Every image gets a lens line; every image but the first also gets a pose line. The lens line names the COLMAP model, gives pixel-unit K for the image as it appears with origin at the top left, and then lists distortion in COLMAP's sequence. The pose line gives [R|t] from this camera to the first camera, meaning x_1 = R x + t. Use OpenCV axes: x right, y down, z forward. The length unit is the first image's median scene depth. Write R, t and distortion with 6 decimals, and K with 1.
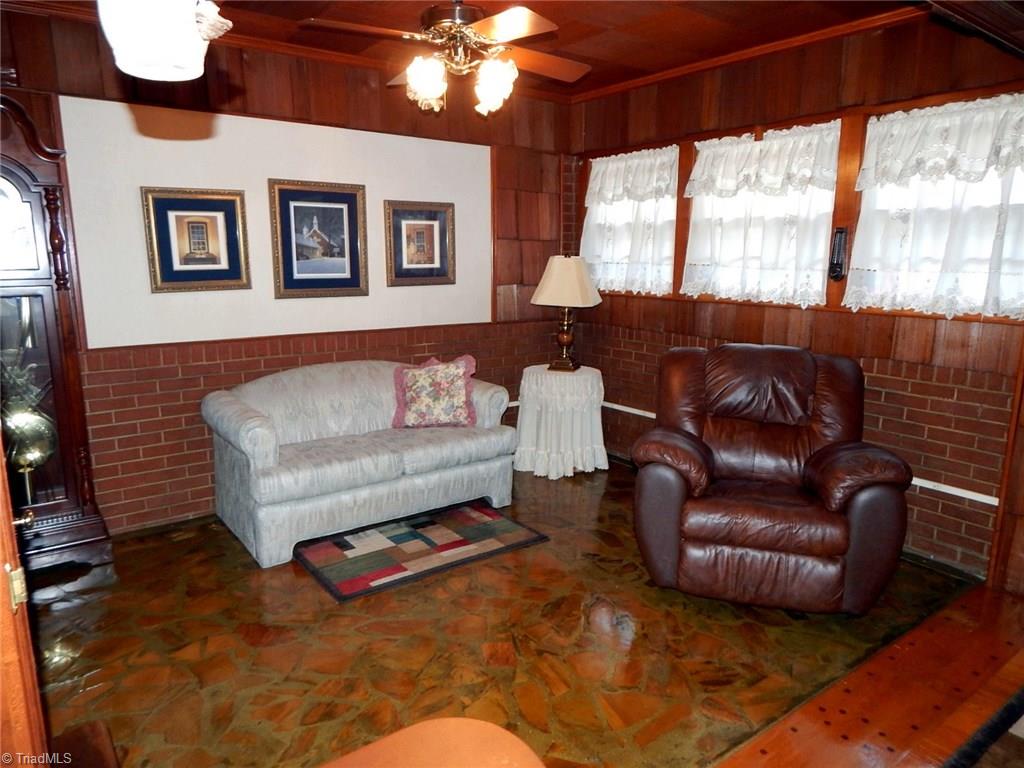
lens RADIAL K [[673.4, 0, 539.1], [0, 673.4, 400.9], [0, 0, 1]] dist [-0.004707, -0.002829]
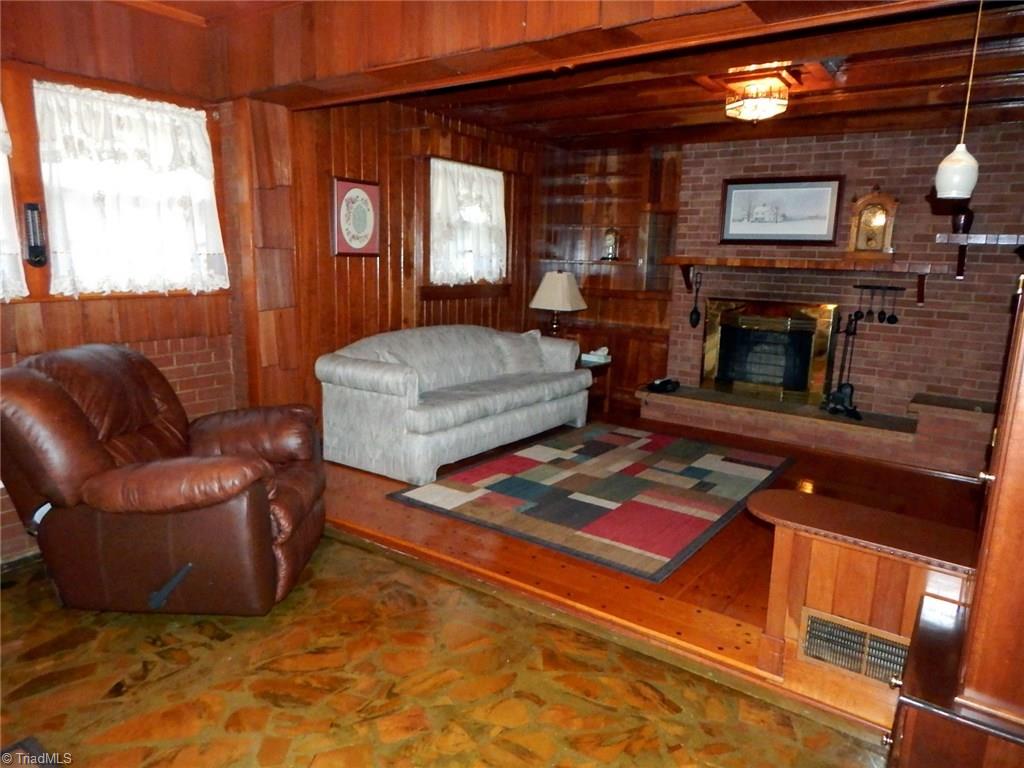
lens RADIAL K [[684.6, 0, 477.4], [0, 684.6, 382.2], [0, 0, 1]] dist [-0.004071, -0.000921]
pose [[-0.249170, -0.197170, 0.948176, -0.485740], [0.176765, 0.953351, 0.244698, -0.133277], [-0.952191, 0.228576, -0.202694, 0.596313]]
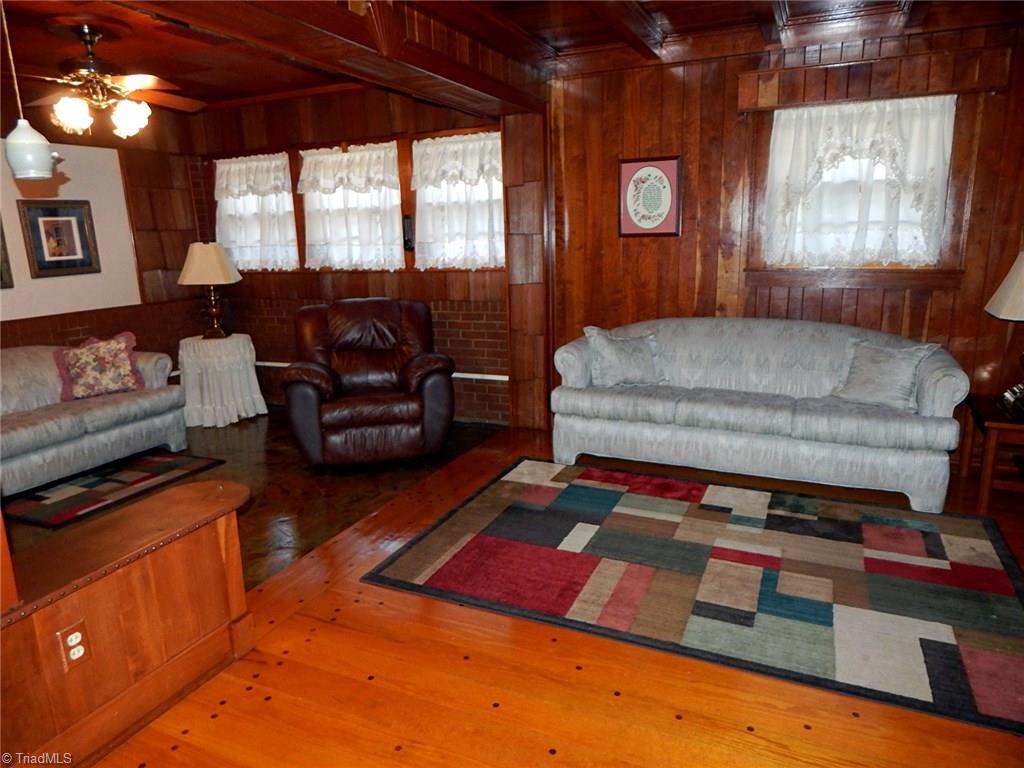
lens RADIAL K [[661.9, 0, 512.0], [0, 661.9, 384.0], [0, 0, 1]] dist [-0.008644, -0.000746]
pose [[0.888249, -0.139018, 0.437821, -0.028002], [0.135444, 0.989995, 0.039557, 0.072921], [-0.438940, 0.024163, 0.898191, -0.345934]]
